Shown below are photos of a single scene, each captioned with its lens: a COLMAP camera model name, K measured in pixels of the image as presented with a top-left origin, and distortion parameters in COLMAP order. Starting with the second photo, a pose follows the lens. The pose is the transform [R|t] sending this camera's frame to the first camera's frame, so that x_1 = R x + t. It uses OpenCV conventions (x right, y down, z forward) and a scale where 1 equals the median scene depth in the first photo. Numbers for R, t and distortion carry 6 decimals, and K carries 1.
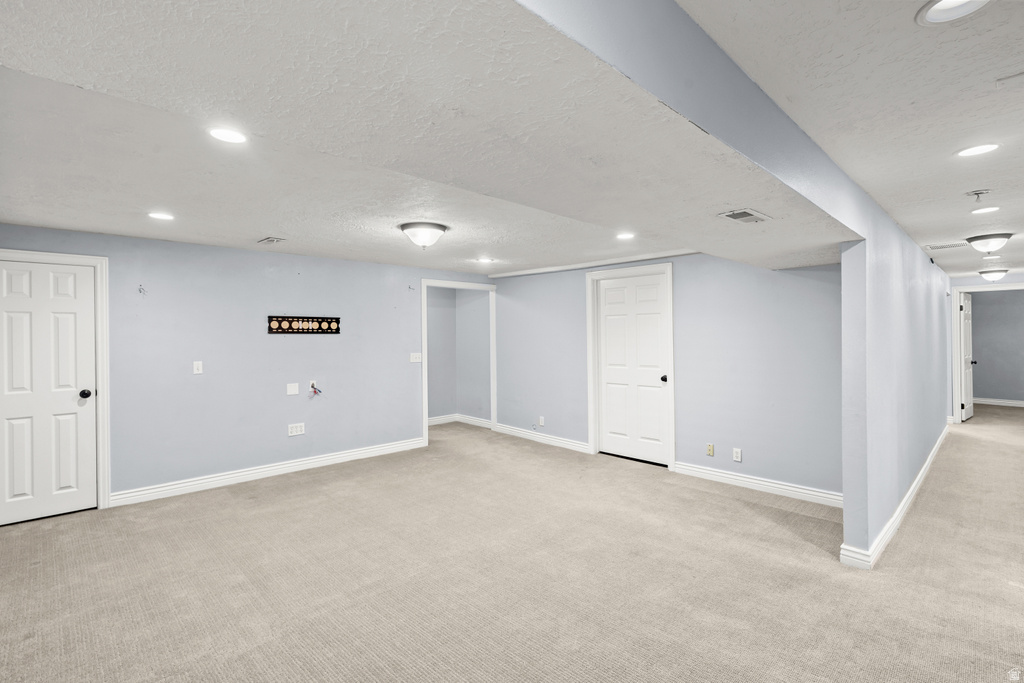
lens RADIAL K [[469.8, 0, 507.4], [0, 469.8, 333.2], [0, 0, 1]] dist [-0.001887, -0.000177]
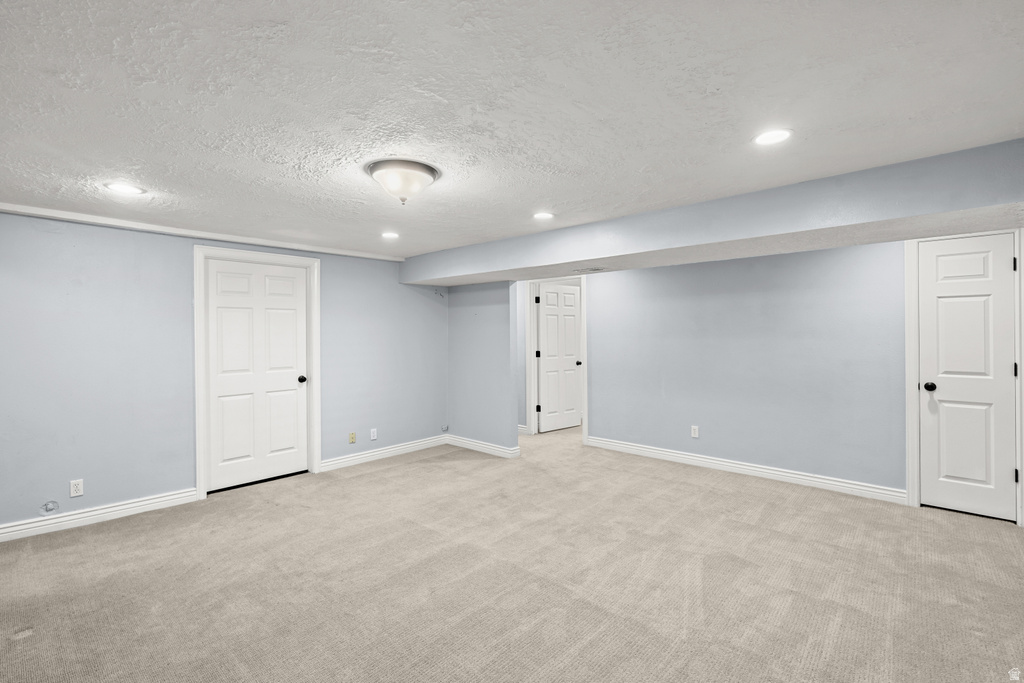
lens RADIAL K [[469.8, 0, 507.4], [0, 469.8, 333.2], [0, 0, 1]] dist [-0.001887, -0.000177]
pose [[-0.062461, 0.005306, 0.998033, -0.740727], [-0.000455, 0.999986, -0.005345, 0.010919], [-0.998047, -0.000788, -0.062458, 0.765000]]
